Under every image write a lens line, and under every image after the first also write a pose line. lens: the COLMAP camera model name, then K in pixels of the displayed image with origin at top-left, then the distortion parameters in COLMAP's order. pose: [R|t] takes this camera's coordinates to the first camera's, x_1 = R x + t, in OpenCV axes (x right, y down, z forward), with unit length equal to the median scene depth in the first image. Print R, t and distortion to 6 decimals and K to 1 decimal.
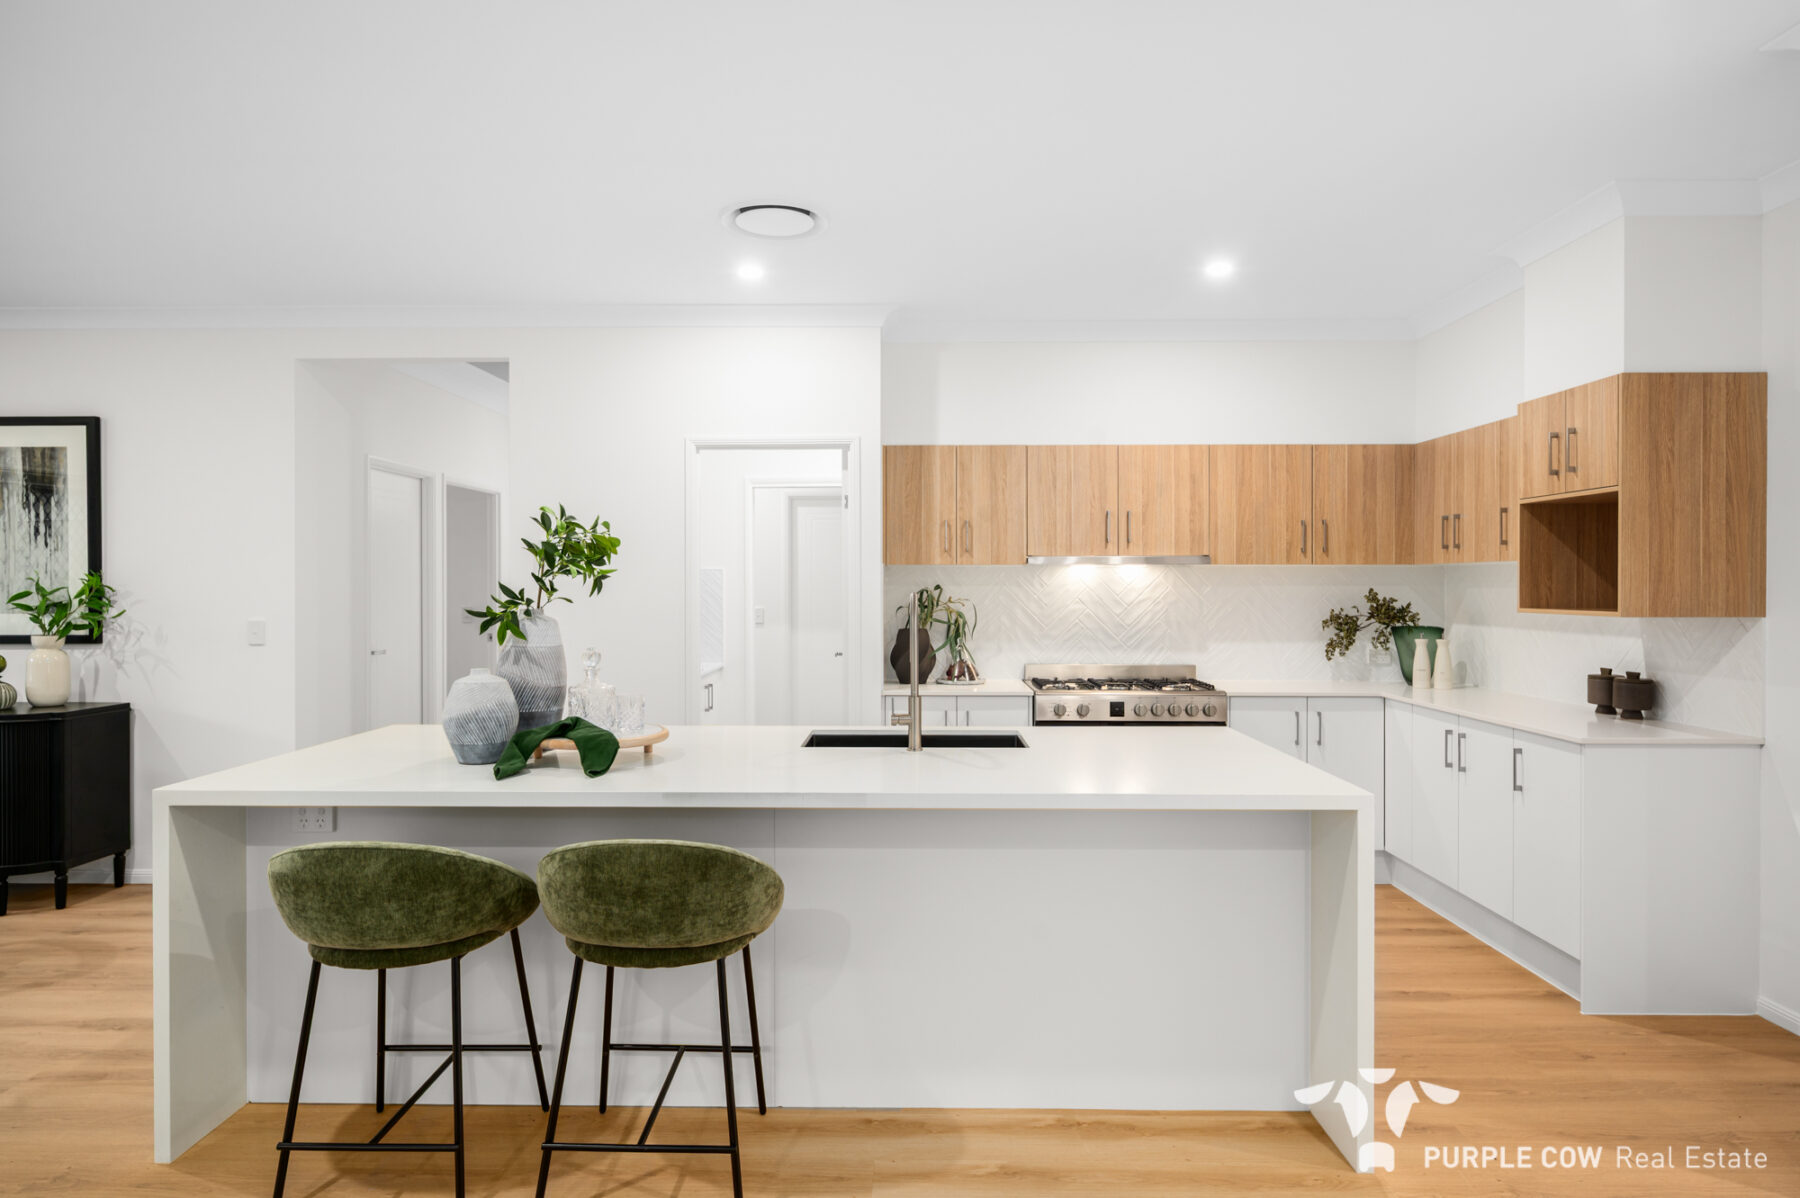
lens RADIAL K [[1080.3, 0, 905.8], [0, 1080.3, 595.1], [0, 0, 1]] dist [-0.010065, 0.000630]
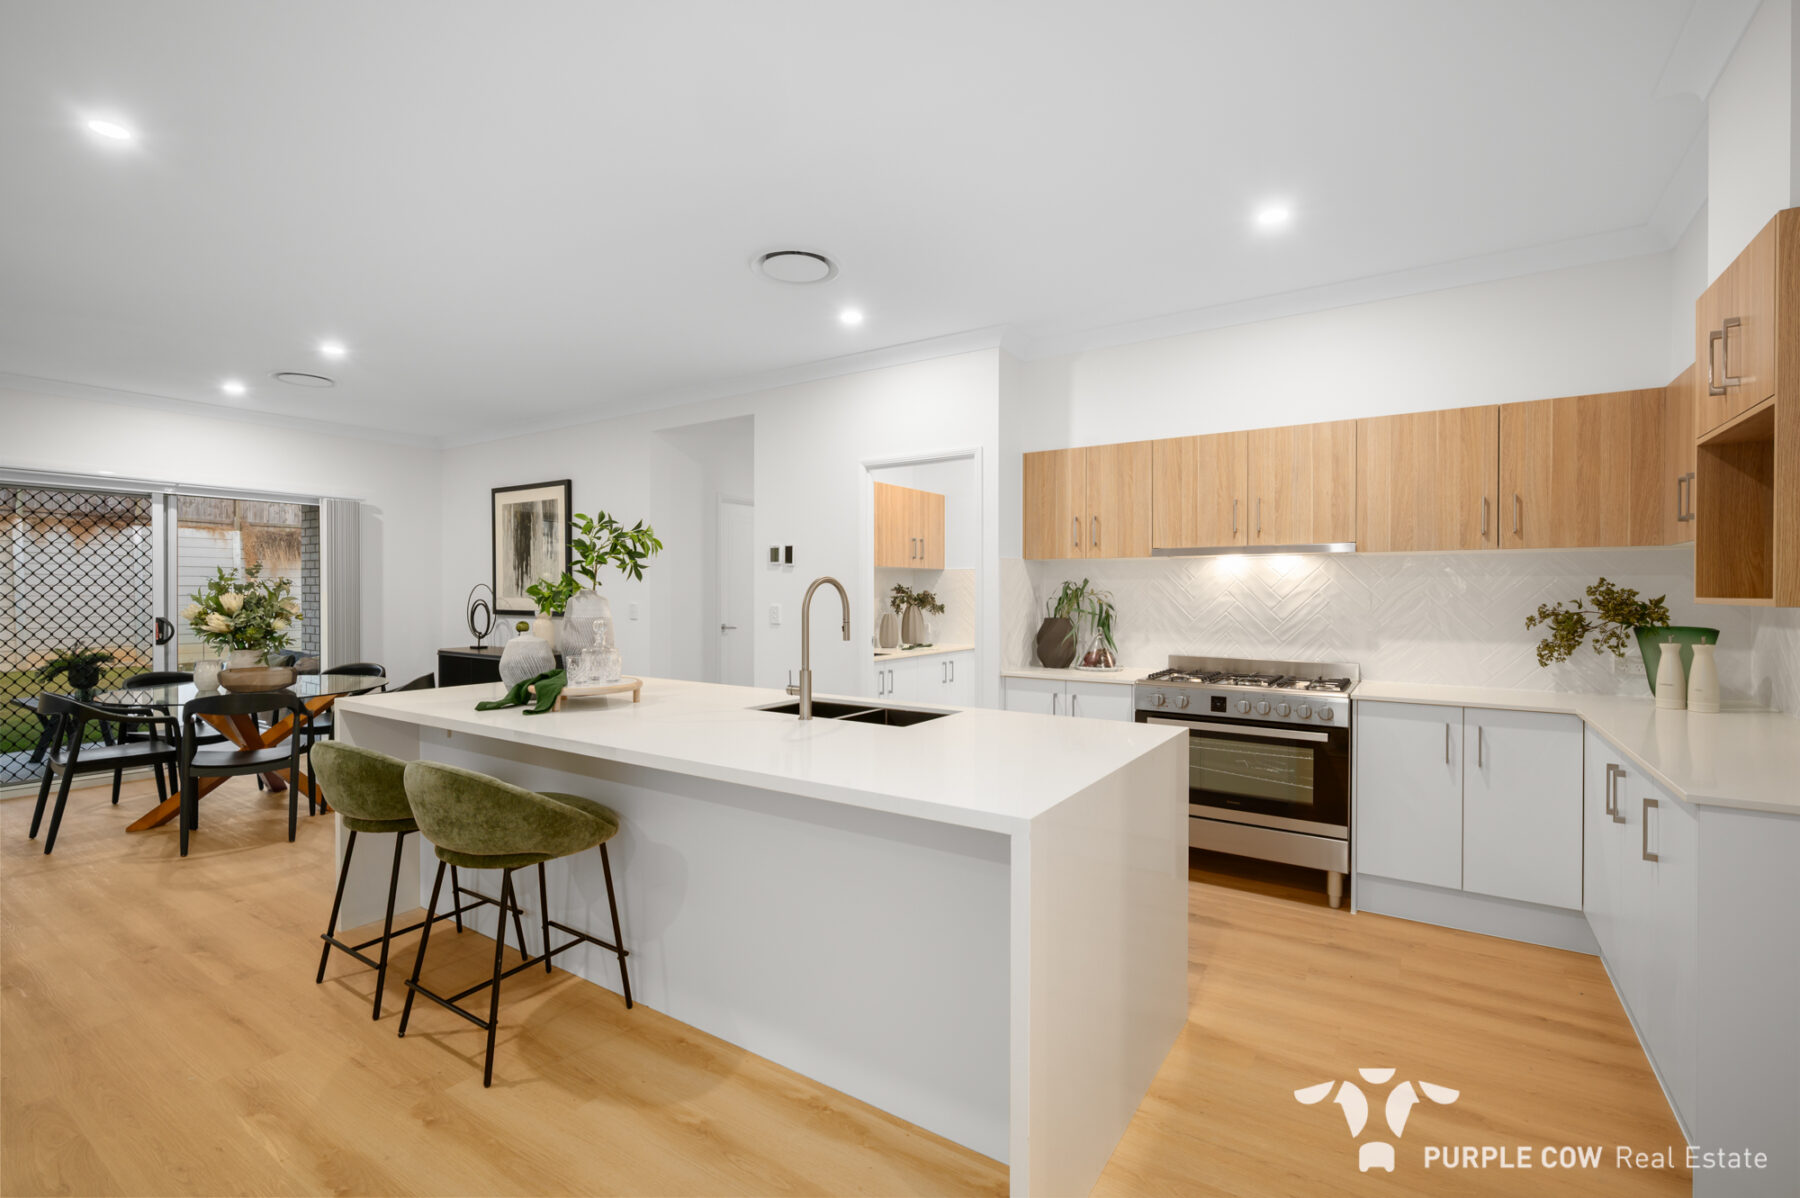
lens RADIAL K [[813.3, 0, 898.9], [0, 813.3, 599.0], [0, 0, 1]] dist [-0.002496, -0.001161]
pose [[0.835247, 0.006554, -0.549837, 0.335775], [-0.007187, 0.999974, 0.001002, 0.012706], [0.549829, 0.003115, 0.835272, 0.223884]]
